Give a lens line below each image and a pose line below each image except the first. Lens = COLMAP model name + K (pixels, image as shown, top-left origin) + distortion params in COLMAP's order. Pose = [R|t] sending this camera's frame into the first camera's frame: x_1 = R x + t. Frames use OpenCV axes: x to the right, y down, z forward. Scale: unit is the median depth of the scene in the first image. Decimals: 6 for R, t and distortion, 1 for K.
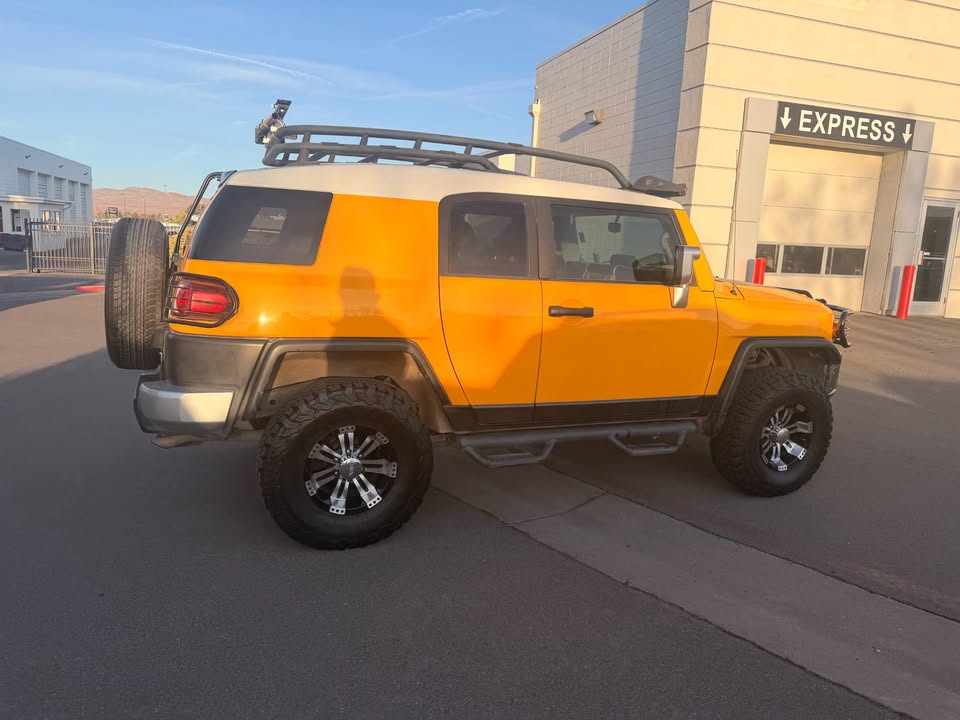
lens RADIAL K [[684.4, 0, 483.9], [0, 684.4, 345.5], [0, 0, 1]] dist [0.039378, -0.045746]
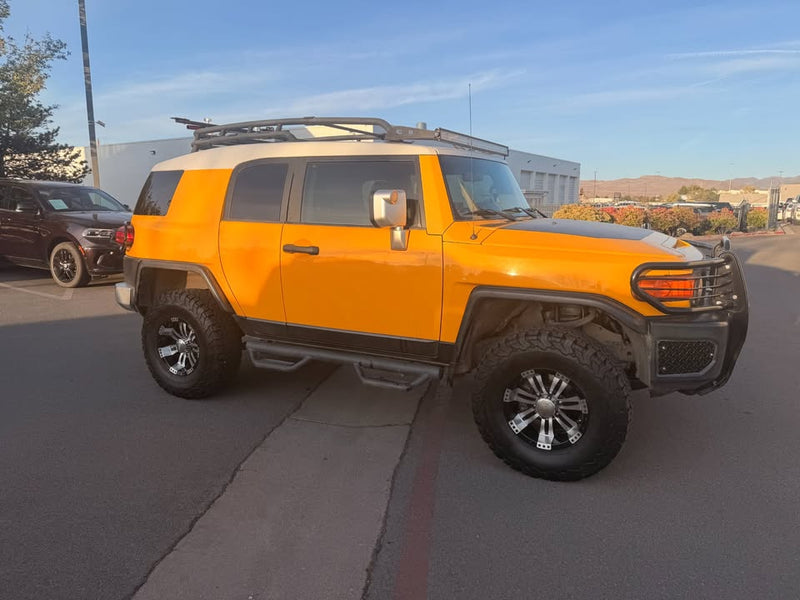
lens RADIAL K [[570.3, 0, 406.0], [0, 570.3, 286.2], [0, 0, 1]] dist [0.039378, -0.045746]
pose [[0.651241, 0.062487, -0.756294, 0.897432], [-0.086986, 0.996182, 0.007403, -0.007327], [0.753869, 0.060966, 0.654190, 0.427958]]
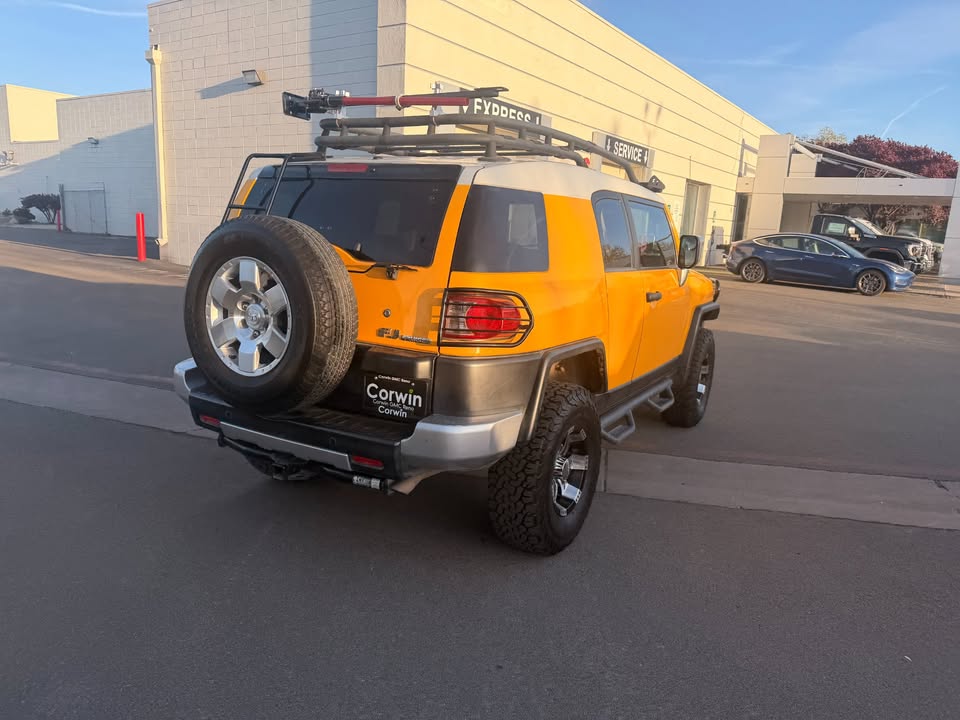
lens RADIAL K [[684.4, 0, 479.9], [0, 684.4, 361.3], [0, 0, 1]] dist [0.039378, -0.045746]
pose [[0.795169, -0.131123, 0.592042, -0.706298], [0.087207, 0.990920, 0.102338, -0.075013], [-0.600085, -0.029746, 0.799383, 0.221556]]
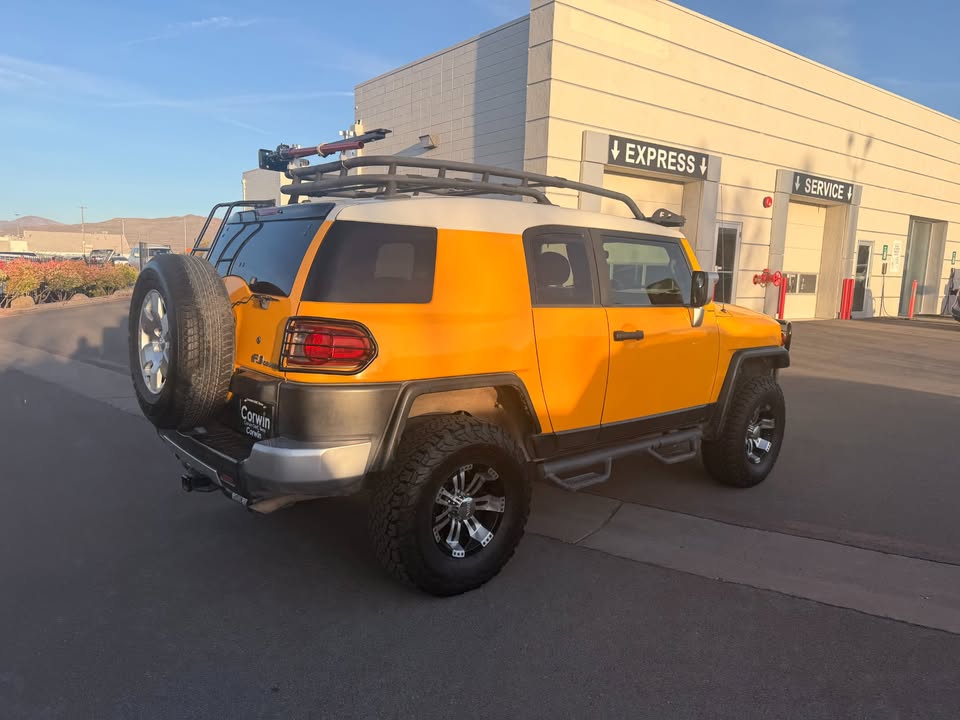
lens RADIAL K [[684.4, 0, 481.6], [0, 684.4, 356.2], [0, 0, 1]] dist [0.039378, -0.045746]
pose [[0.947203, -0.062876, 0.314409, -0.378065], [0.066513, 0.997785, -0.000844, -0.028084], [-0.313660, 0.021712, 0.949287, 0.051218]]
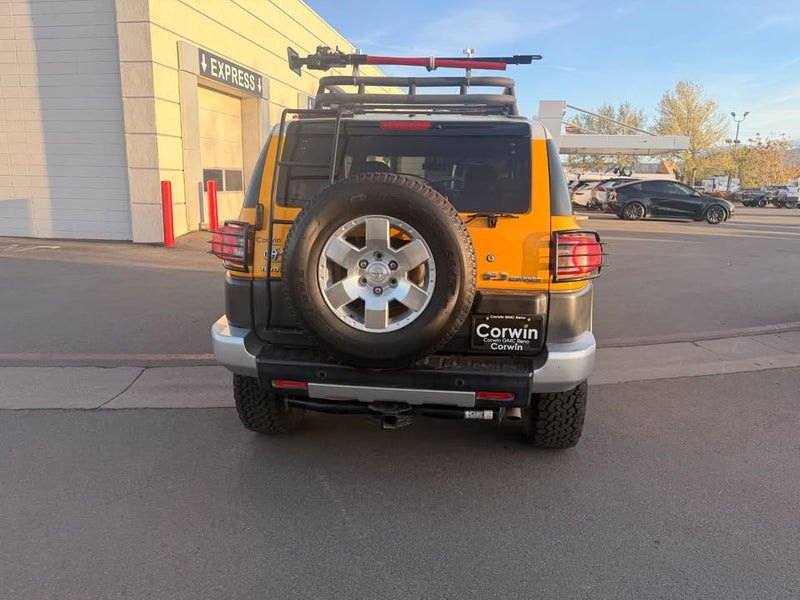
lens RADIAL K [[570.3, 0, 402.1], [0, 570.3, 292.8], [0, 0, 1]] dist [0.039378, -0.045746]
pose [[0.469456, -0.210712, 0.857445, -0.953983], [0.140923, 0.976540, 0.162822, -0.138453], [-0.871637, 0.044395, 0.488136, 0.603351]]
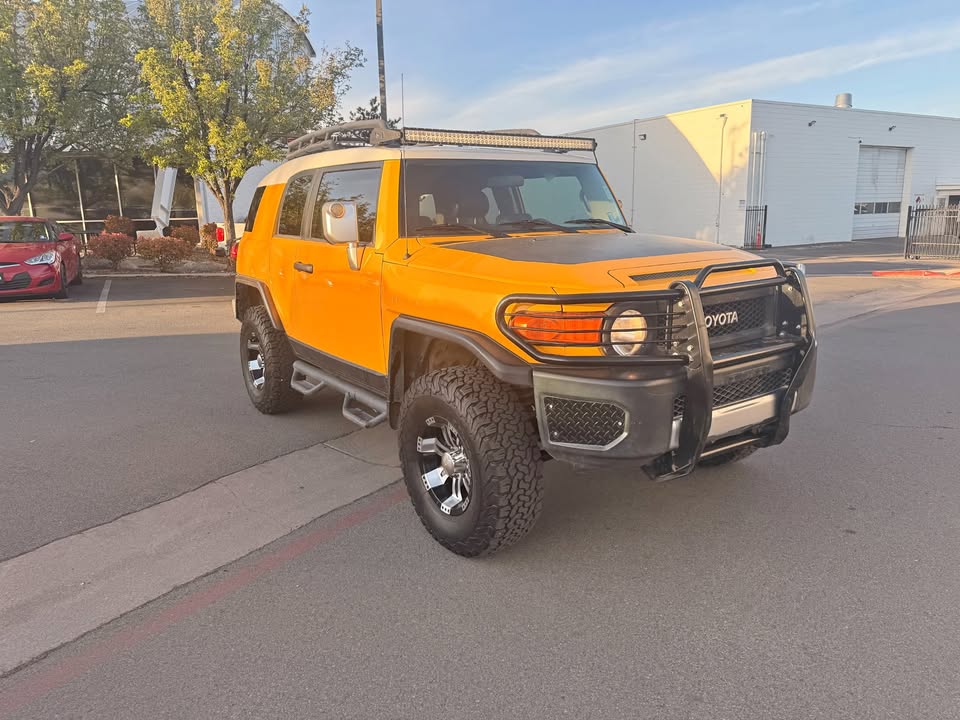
lens RADIAL K [[684.4, 0, 487.4], [0, 684.4, 346.6], [0, 0, 1]] dist [0.039378, -0.045746]
pose [[0.223501, 0.134388, -0.965395, 1.168352], [-0.122410, 0.986478, 0.108984, -0.071059], [0.966987, 0.093816, 0.236929, 0.917156]]
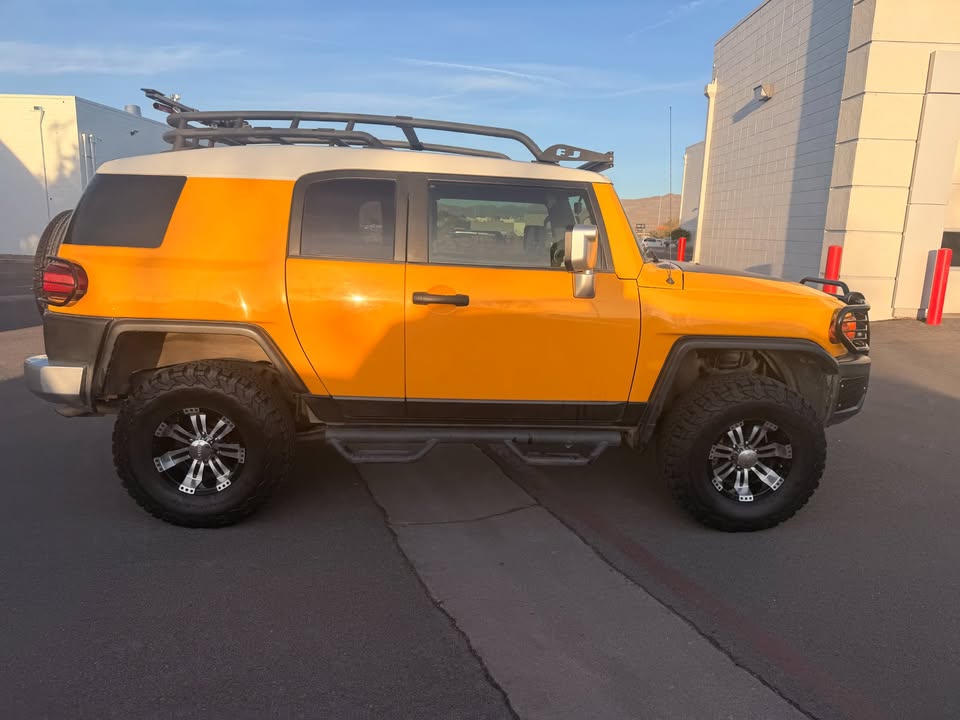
lens RADIAL K [[684.4, 0, 486.1], [0, 684.4, 355.3], [0, 0, 1]] dist [0.039378, -0.045746]
pose [[0.946832, 0.039672, -0.319274, 0.422062], [-0.035023, 0.999180, 0.020292, 0.004034], [0.319818, -0.008031, 0.947445, 0.143099]]
